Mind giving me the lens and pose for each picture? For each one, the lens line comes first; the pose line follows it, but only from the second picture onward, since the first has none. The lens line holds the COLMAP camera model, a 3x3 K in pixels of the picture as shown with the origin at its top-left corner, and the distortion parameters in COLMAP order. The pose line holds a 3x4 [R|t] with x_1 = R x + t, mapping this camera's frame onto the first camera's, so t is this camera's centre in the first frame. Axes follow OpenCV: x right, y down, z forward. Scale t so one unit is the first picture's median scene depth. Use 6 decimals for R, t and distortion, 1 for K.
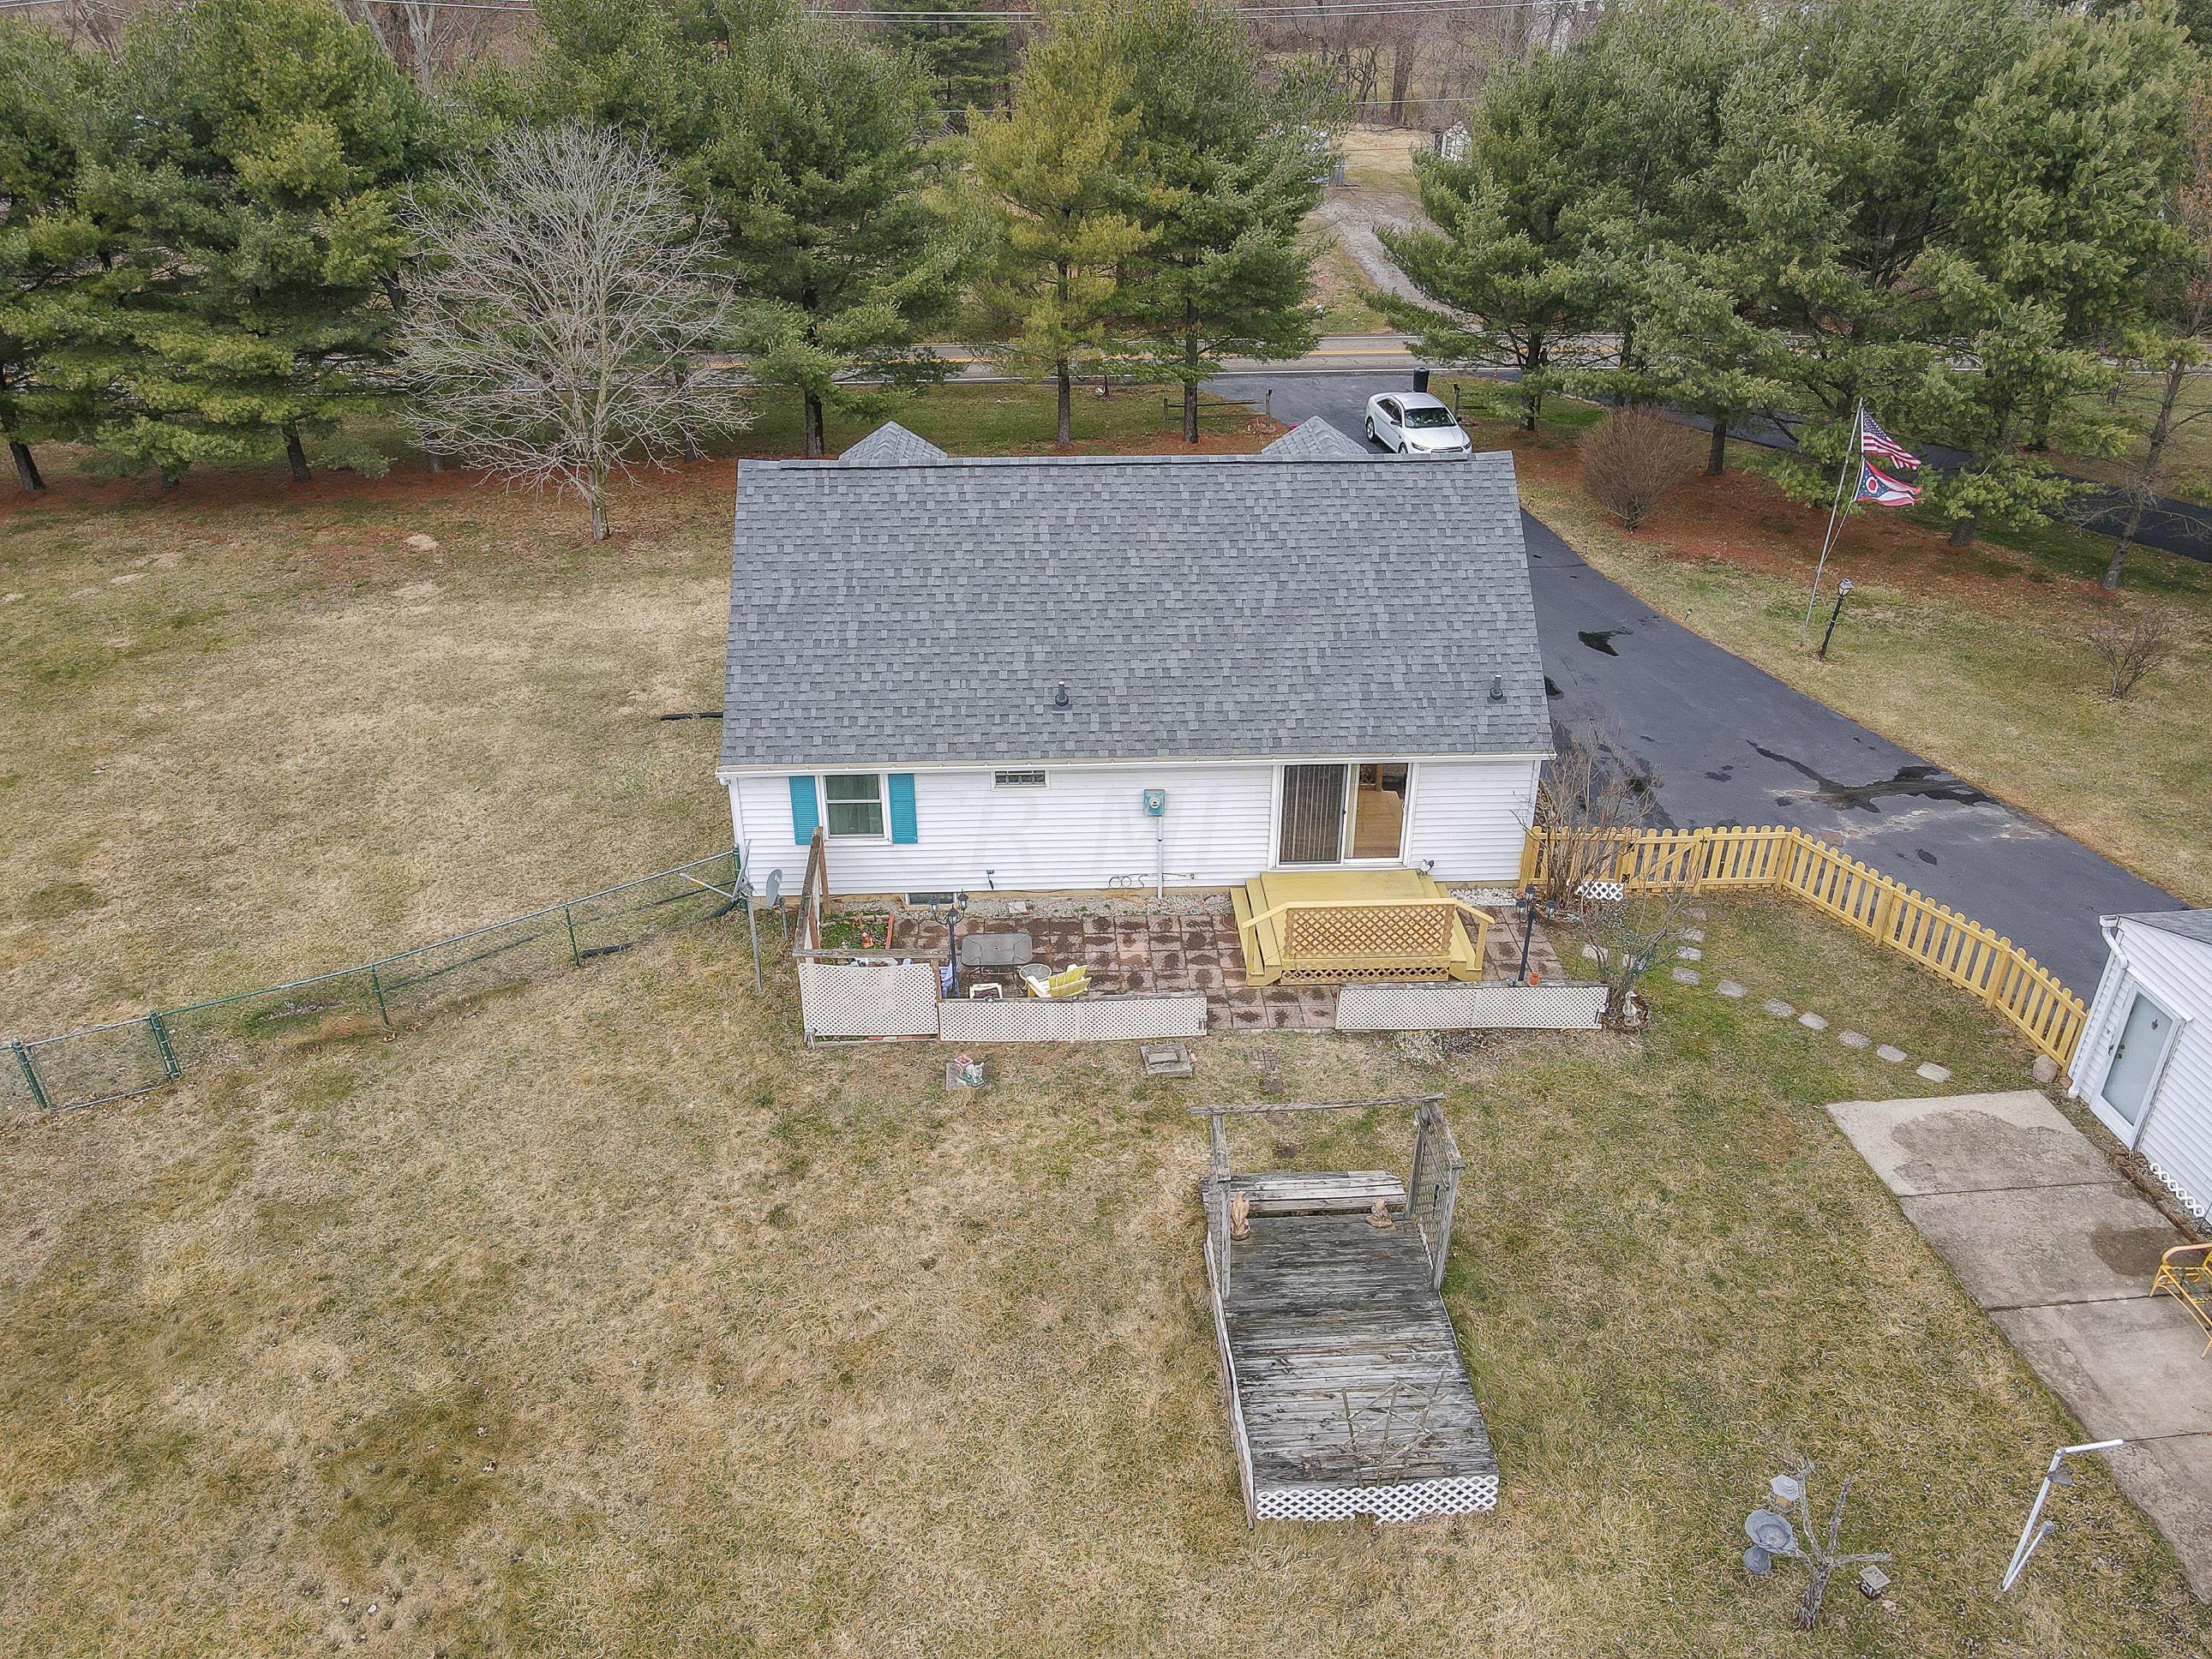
lens RADIAL K [[1616.4, 0, 1108.2], [0, 1616.4, 825.0], [0, 0, 1]] dist [0.006440, 0.022737]
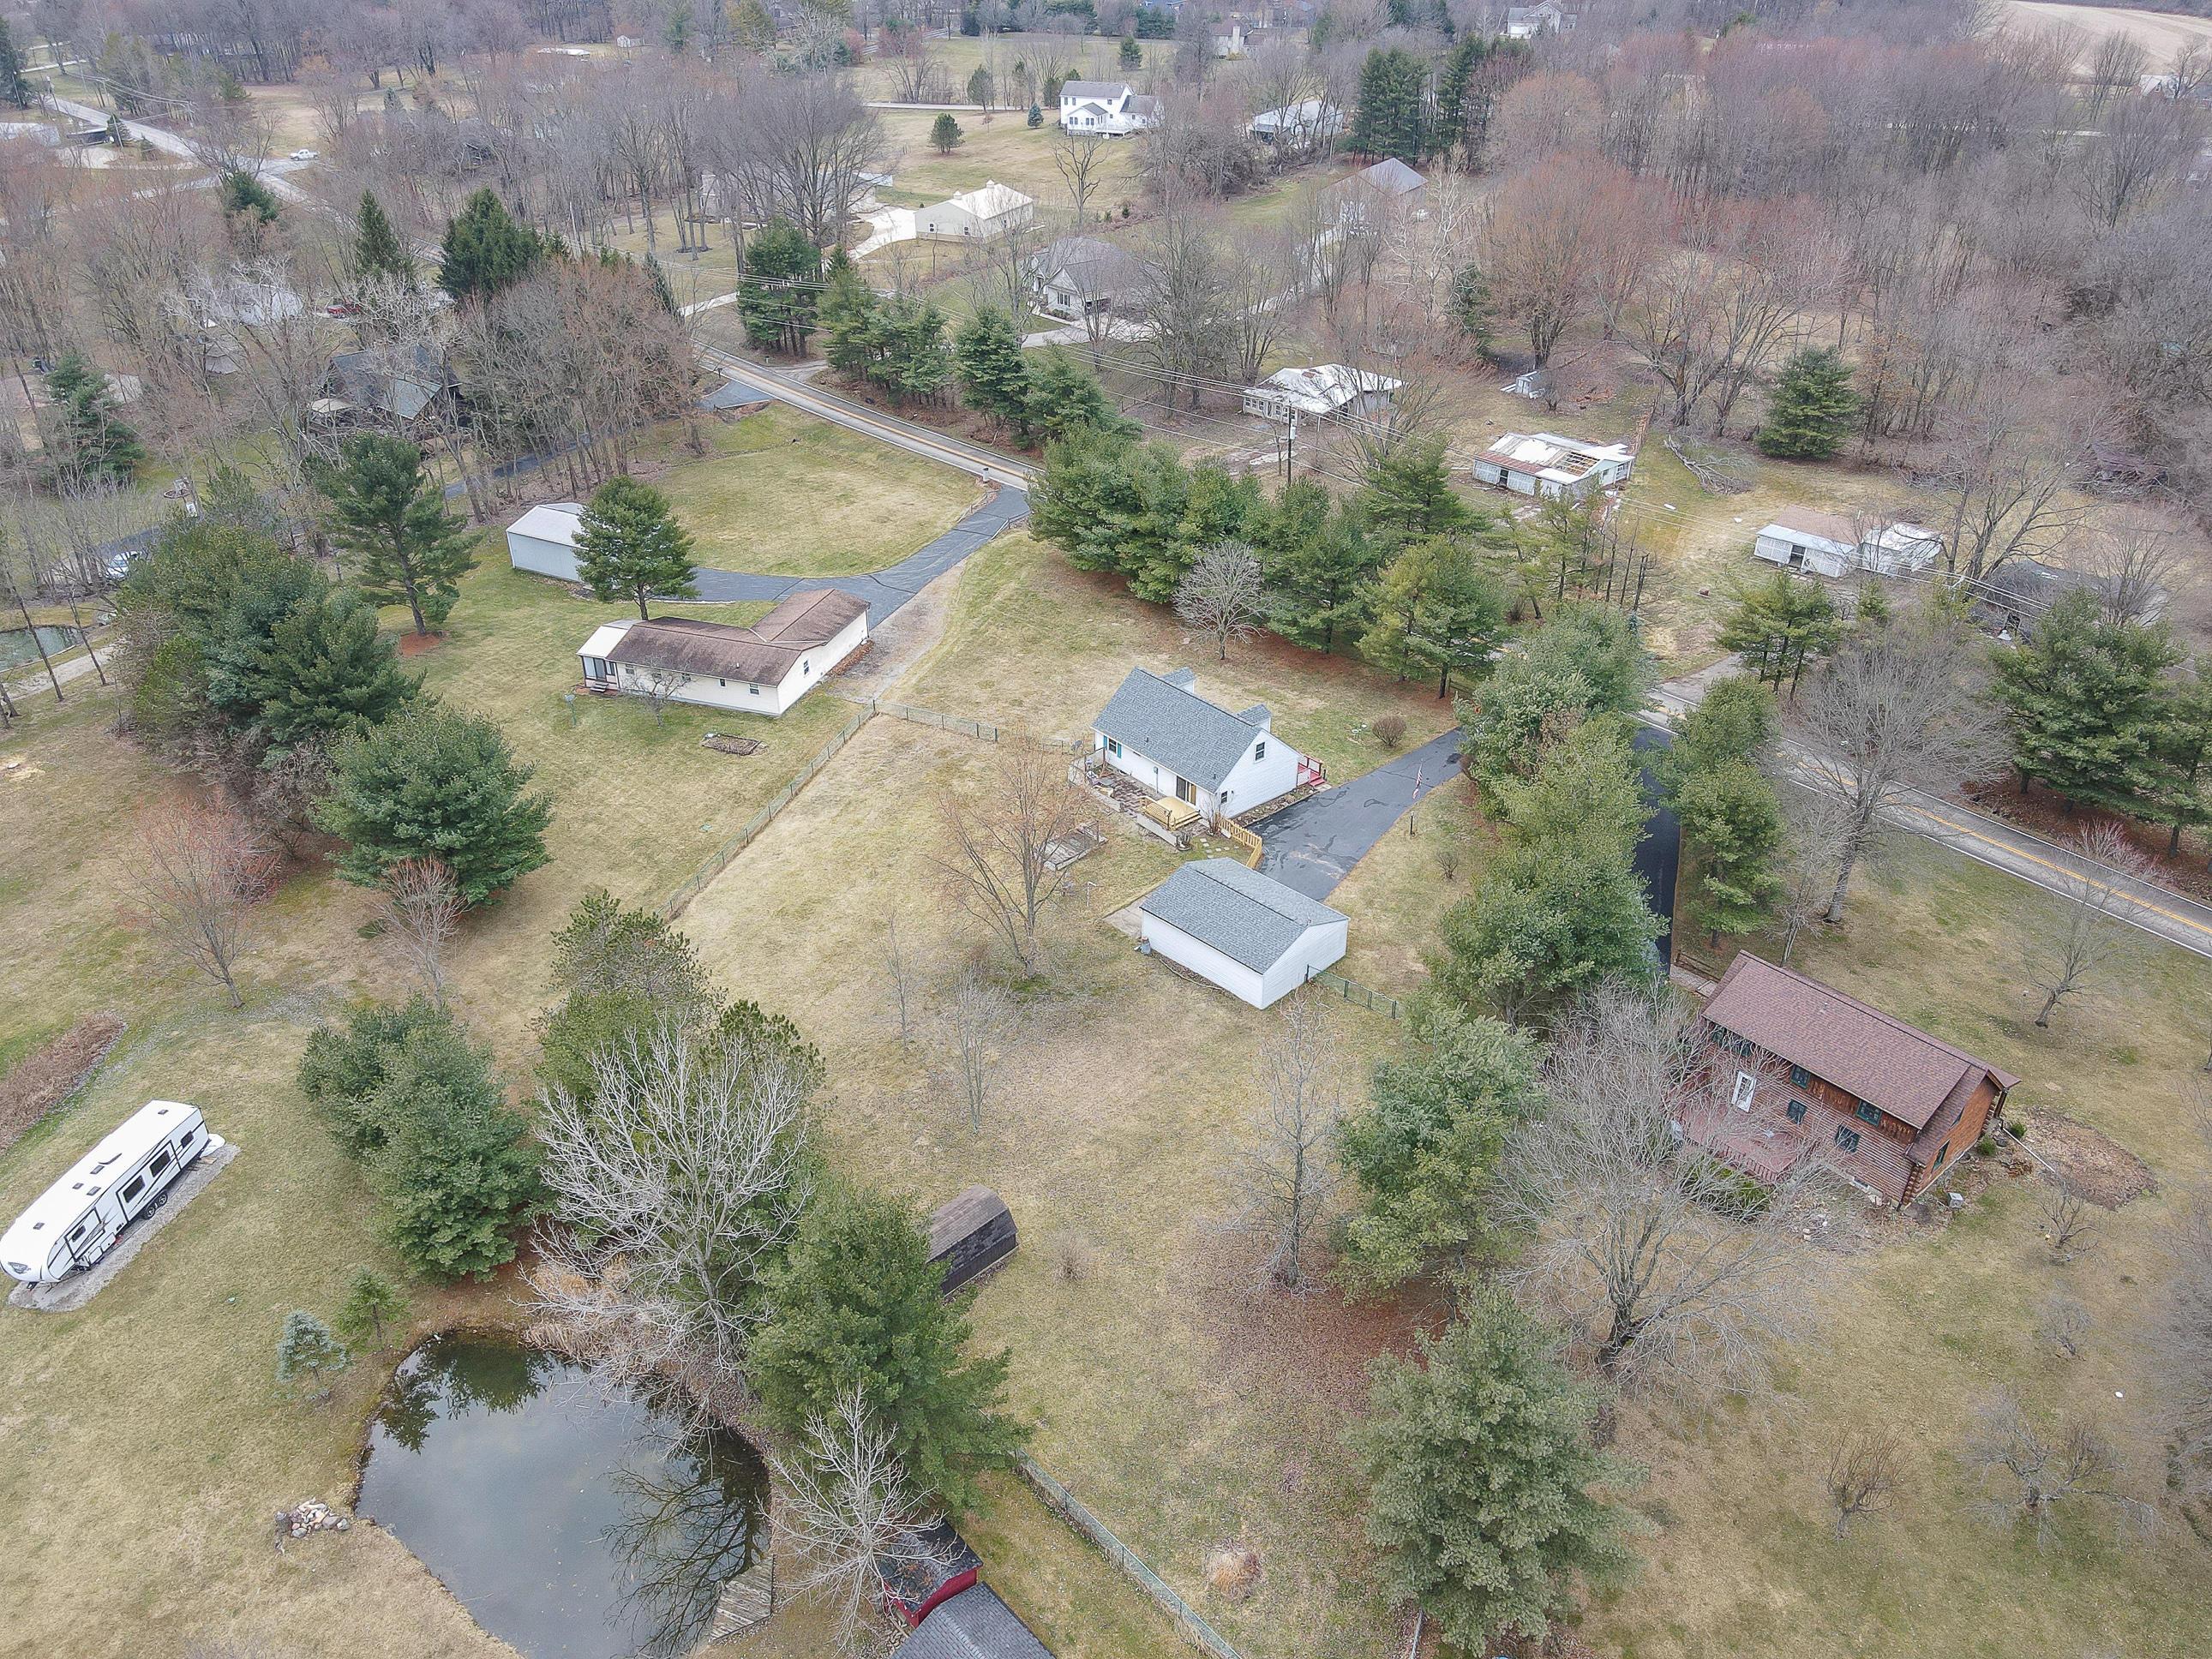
lens RADIAL K [[1616.4, 0, 1108.2], [0, 1616.4, 825.0], [0, 0, 1]] dist [0.006440, 0.022737]
pose [[0.615750, 0.407337, -0.674484, 3.027658], [-0.386642, 0.902064, 0.191805, -0.683708], [0.686557, 0.142680, 0.712939, -2.243086]]
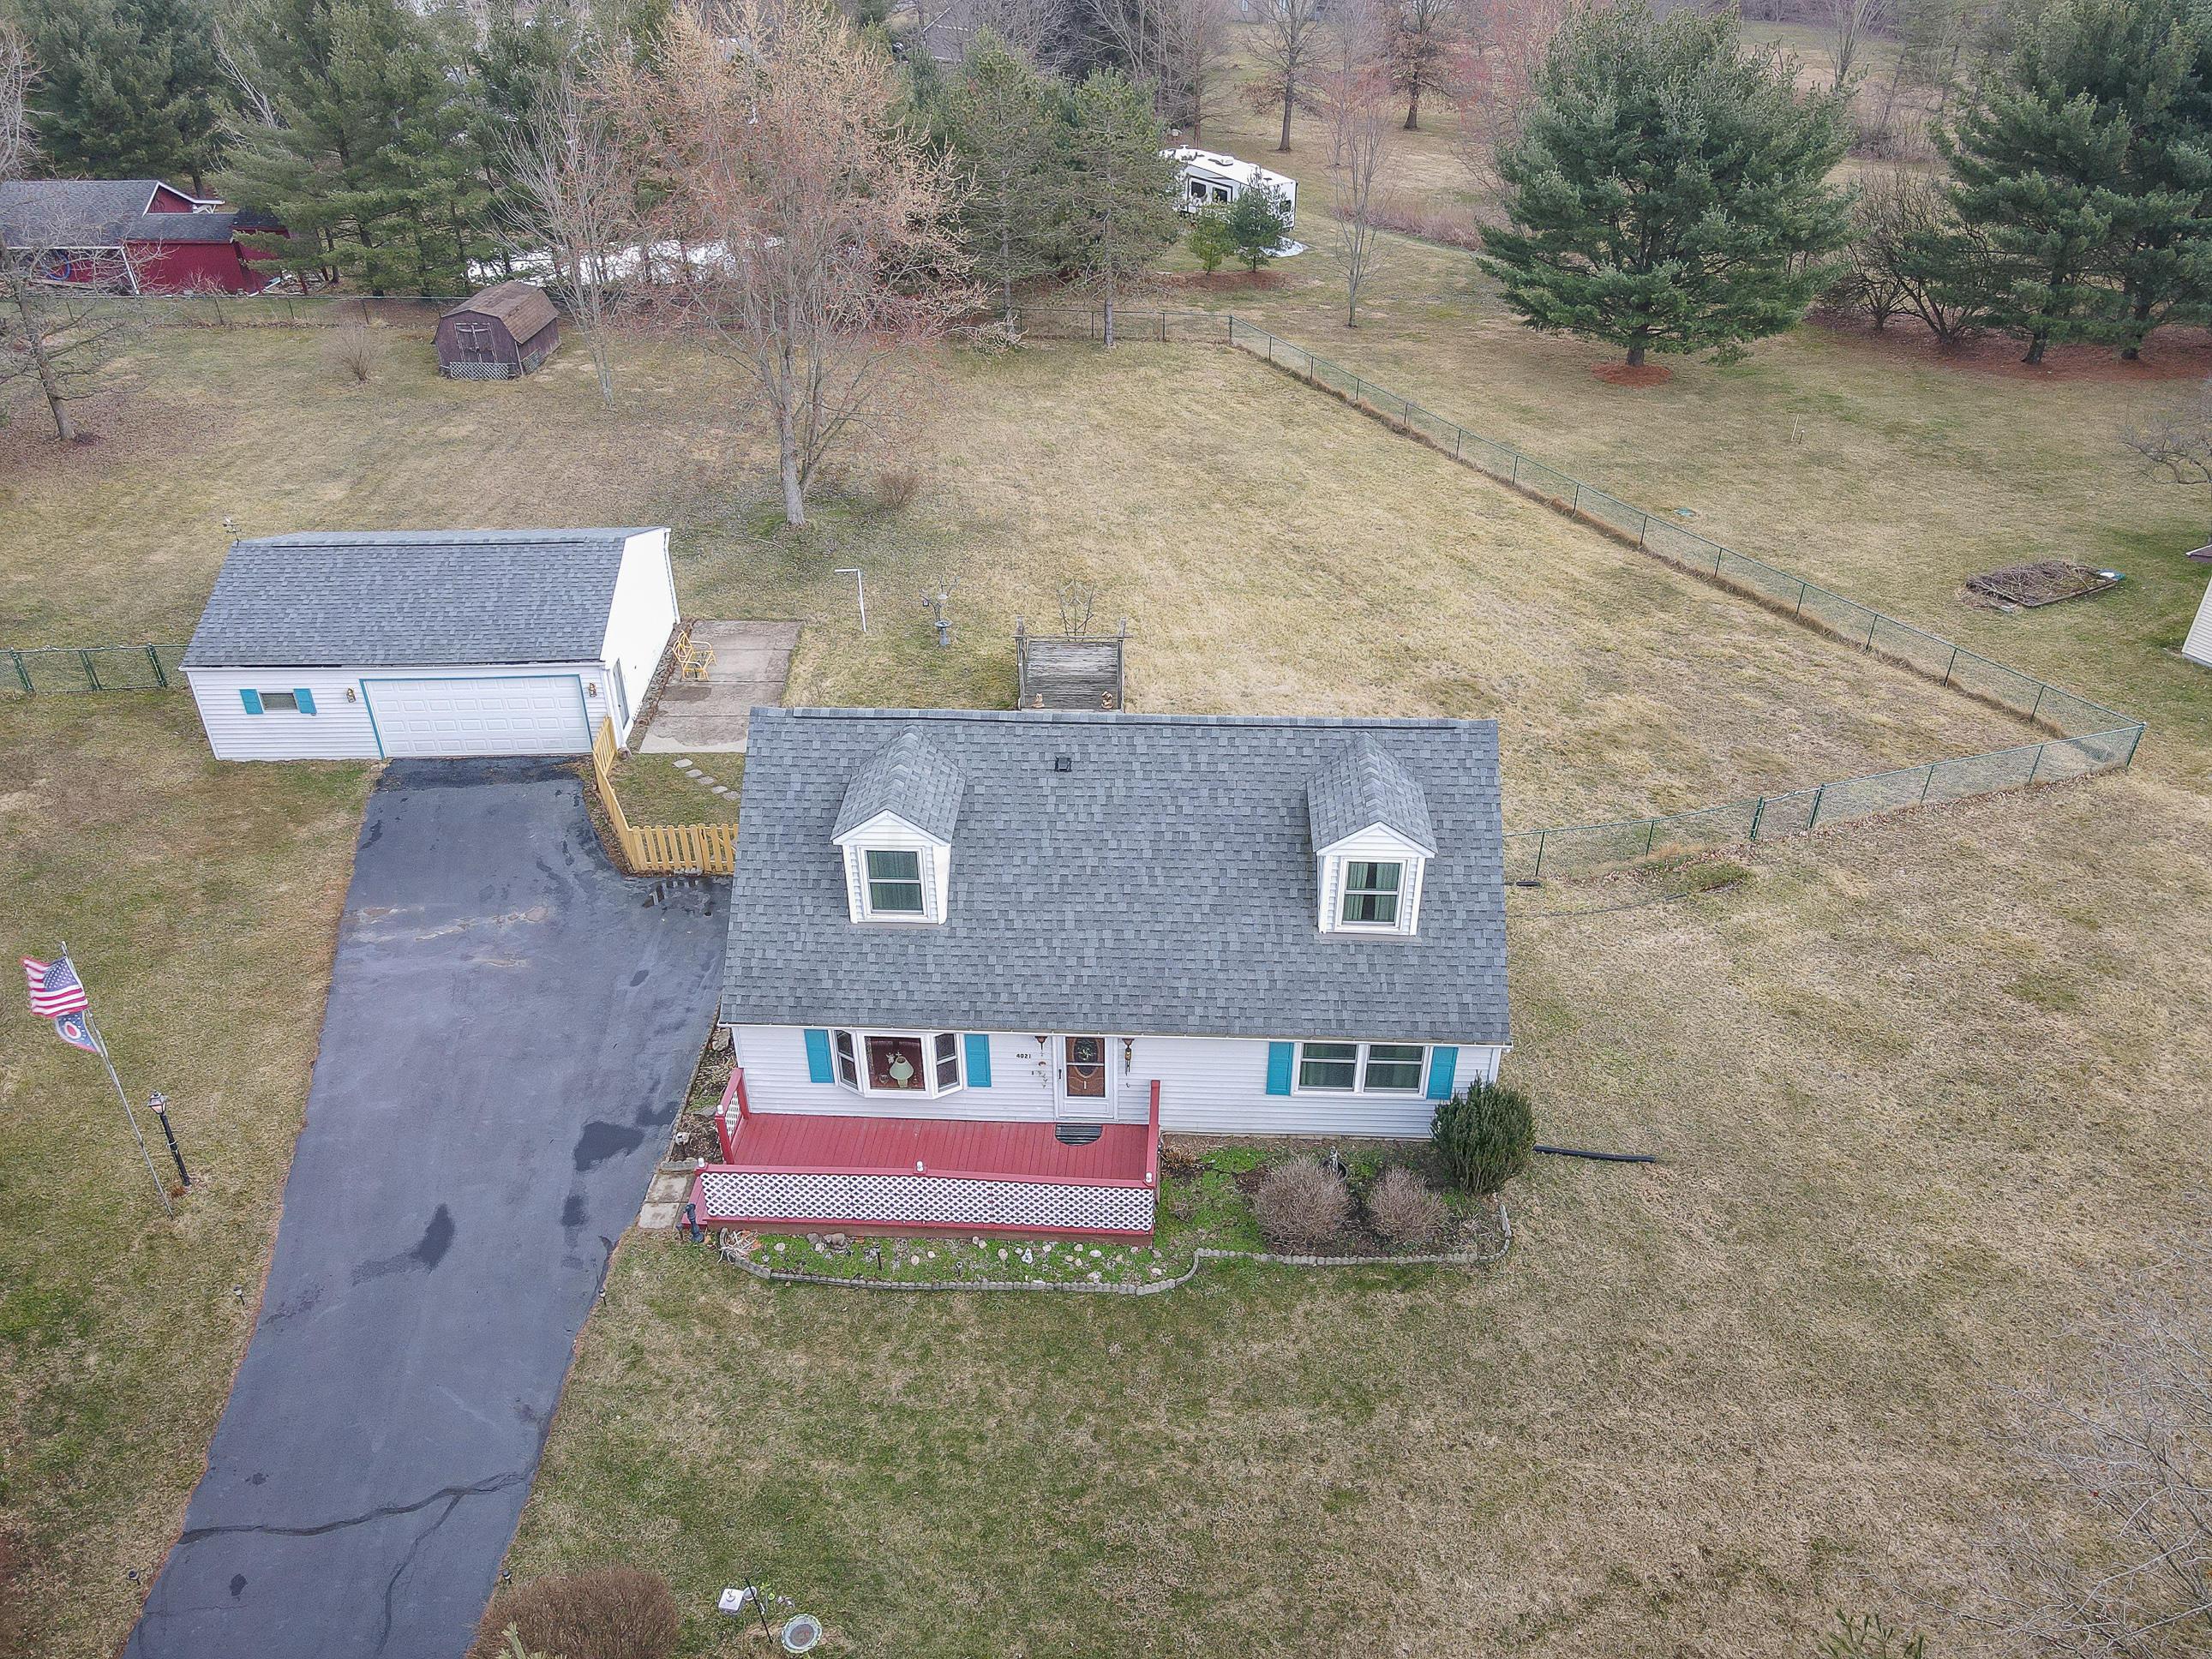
lens RADIAL K [[1616.4, 0, 1108.2], [0, 1616.4, 825.0], [0, 0, 1]] dist [0.006440, 0.022737]
pose [[-0.996313, -0.043565, 0.073910, -0.062318], [0.044948, 0.468745, 0.882189, -1.183138], [-0.073078, 0.882258, -0.465059, 1.647525]]
